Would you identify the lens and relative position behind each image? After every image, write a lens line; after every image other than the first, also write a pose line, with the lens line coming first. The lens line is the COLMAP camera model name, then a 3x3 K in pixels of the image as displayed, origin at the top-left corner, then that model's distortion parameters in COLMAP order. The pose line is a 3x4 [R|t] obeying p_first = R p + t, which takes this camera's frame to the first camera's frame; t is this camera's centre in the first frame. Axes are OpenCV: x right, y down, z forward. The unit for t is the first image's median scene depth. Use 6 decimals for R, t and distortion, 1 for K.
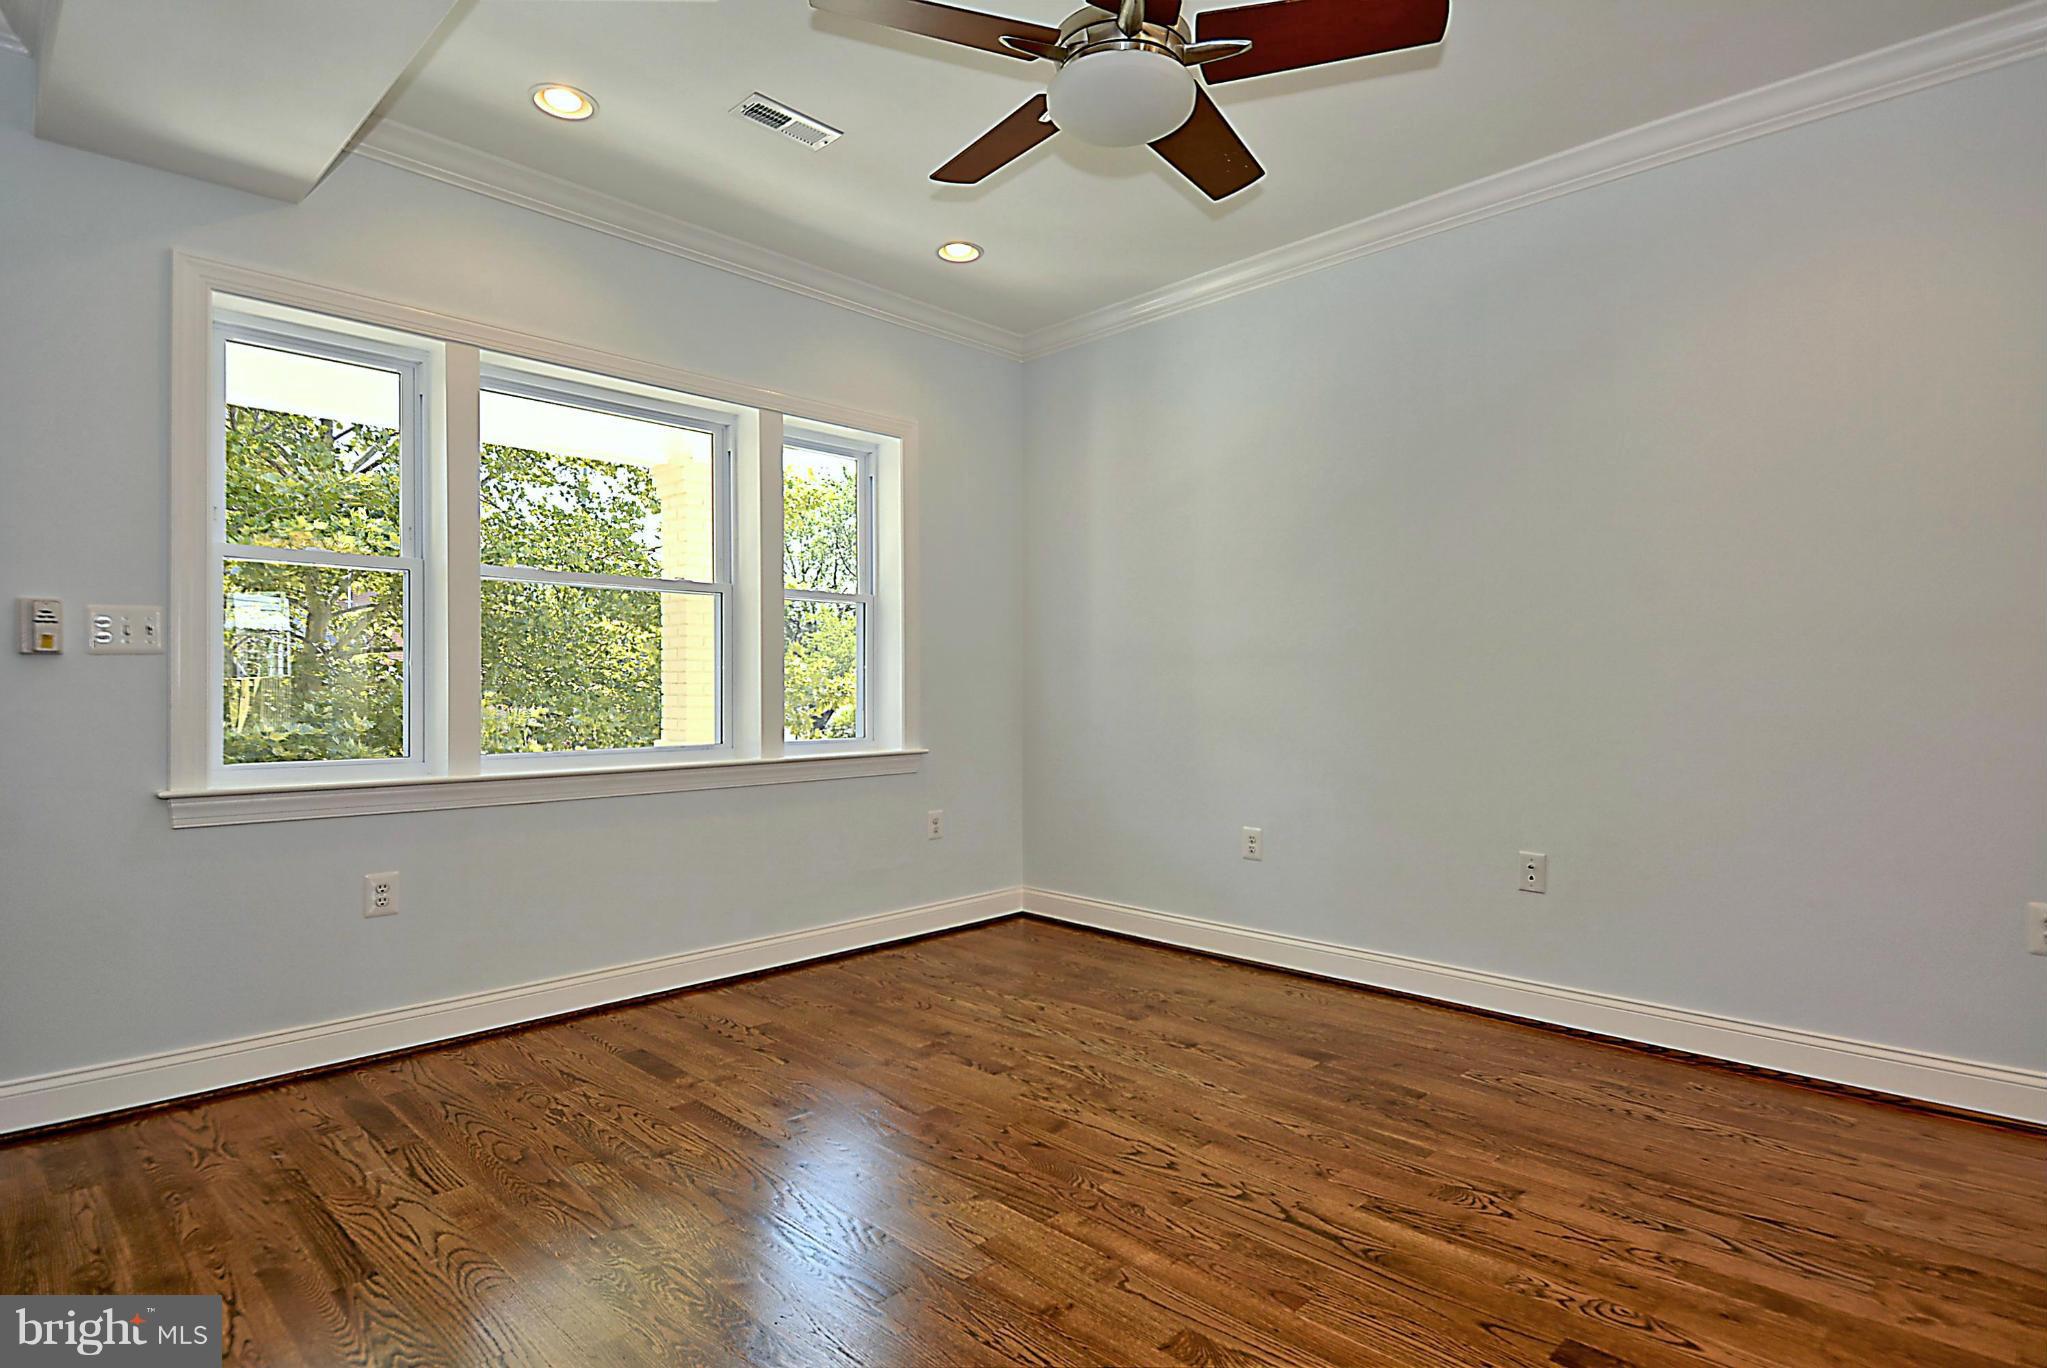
lens RADIAL K [[1066.7, 0, 1023.5], [0, 1066.7, 684.0], [0, 0, 1]] dist [0.002285, -0.000068]
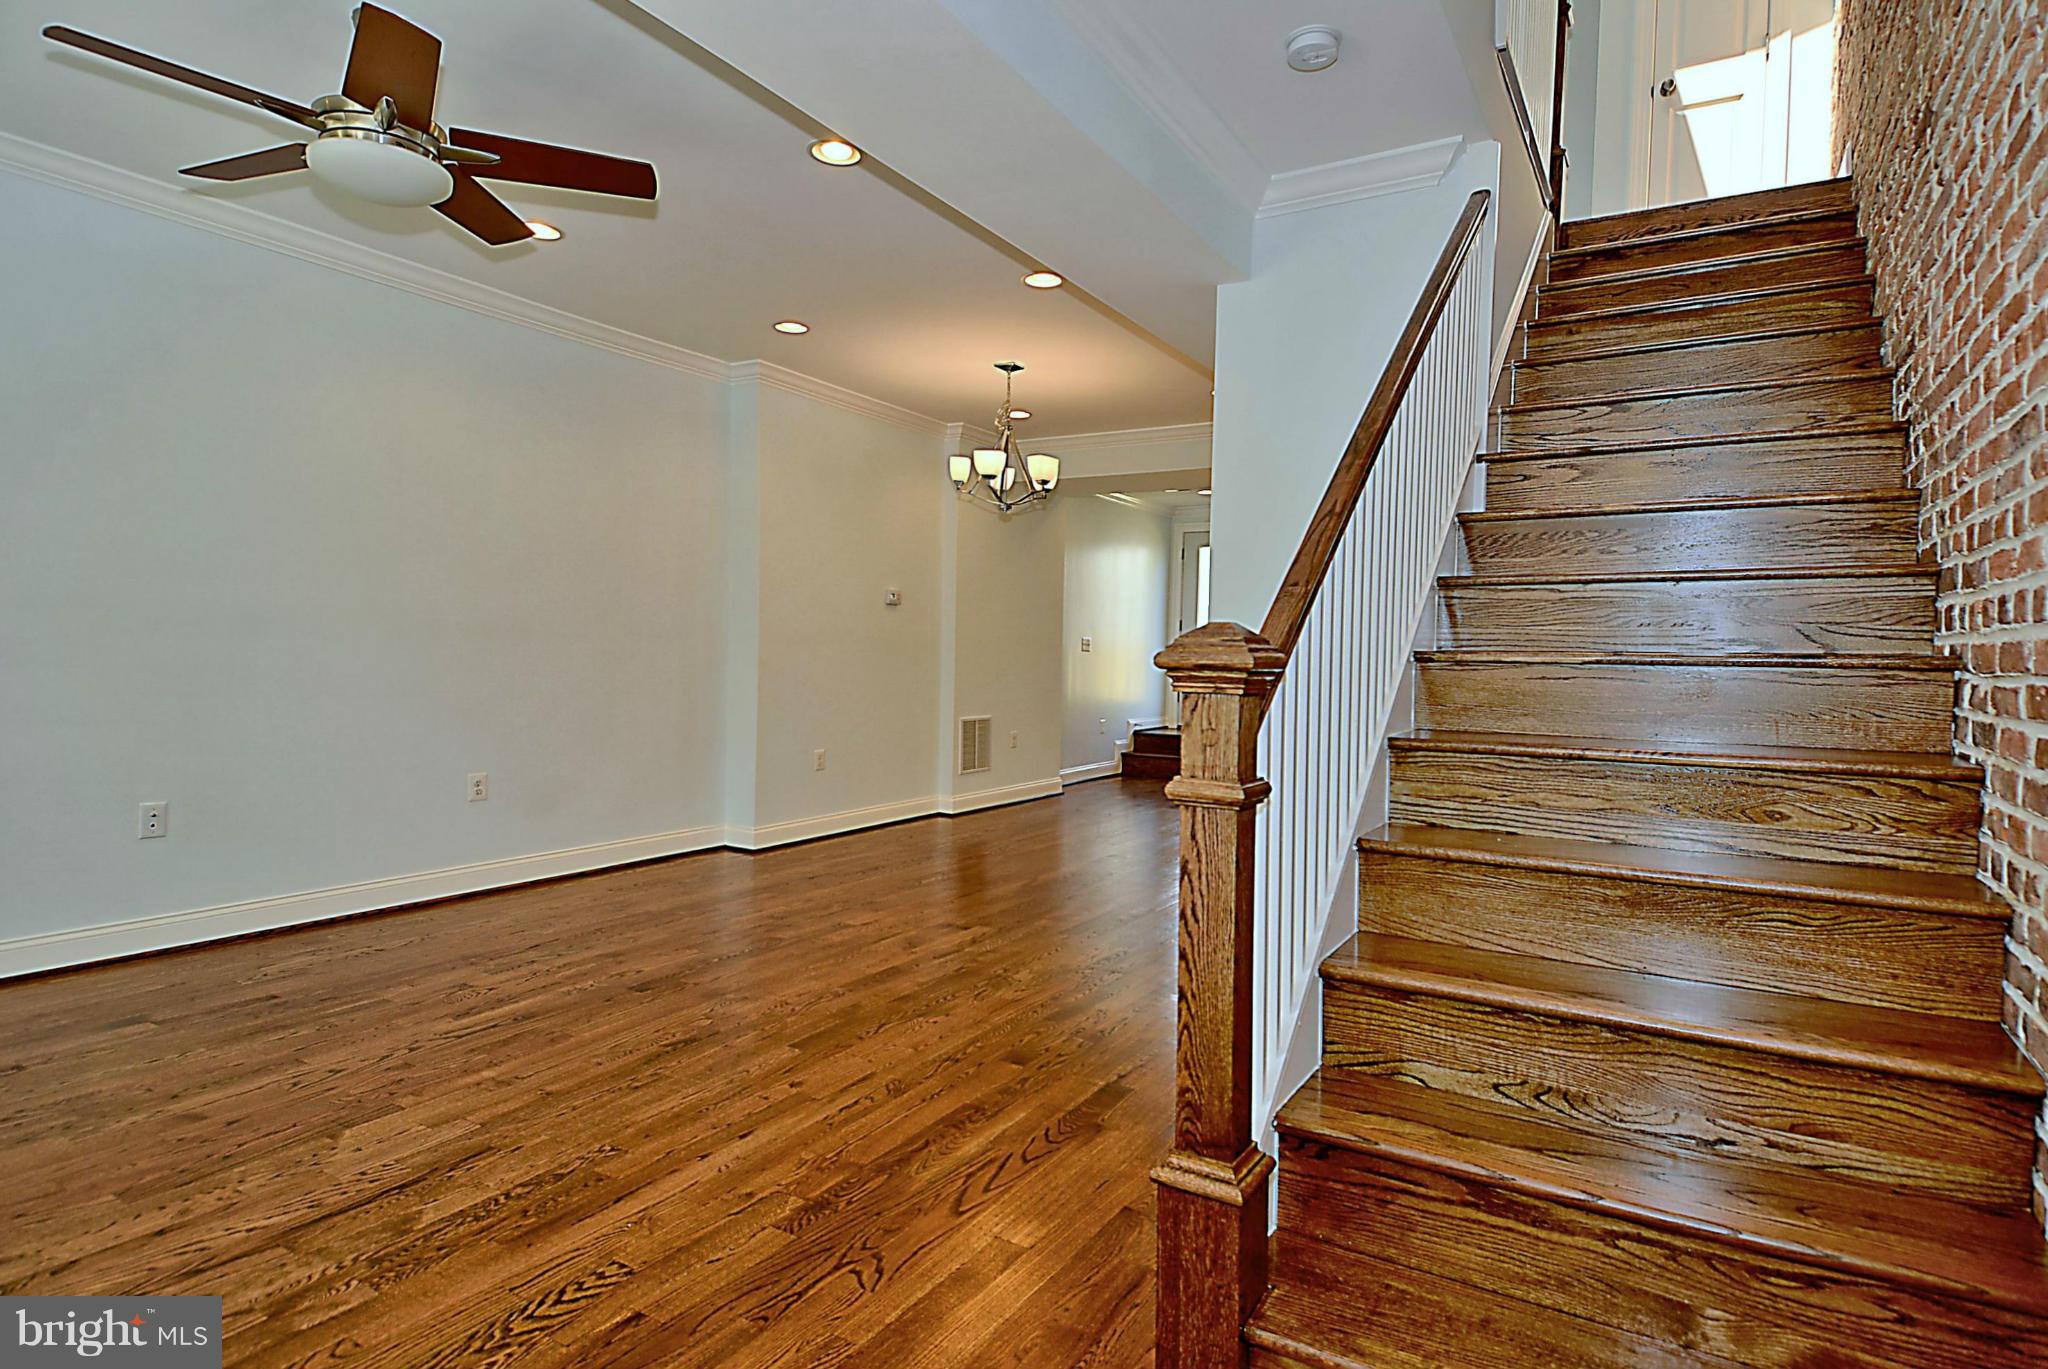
lens RADIAL K [[1067.2, 0, 1024.0], [0, 1067.2, 684.5], [0, 0, 1]] dist [0.002285, -0.000068]
pose [[-0.219720, -0.037468, 0.974843, -1.111213], [-0.024712, 0.999155, 0.032832, -0.034650], [-0.975250, -0.016877, -0.220460, 0.493893]]
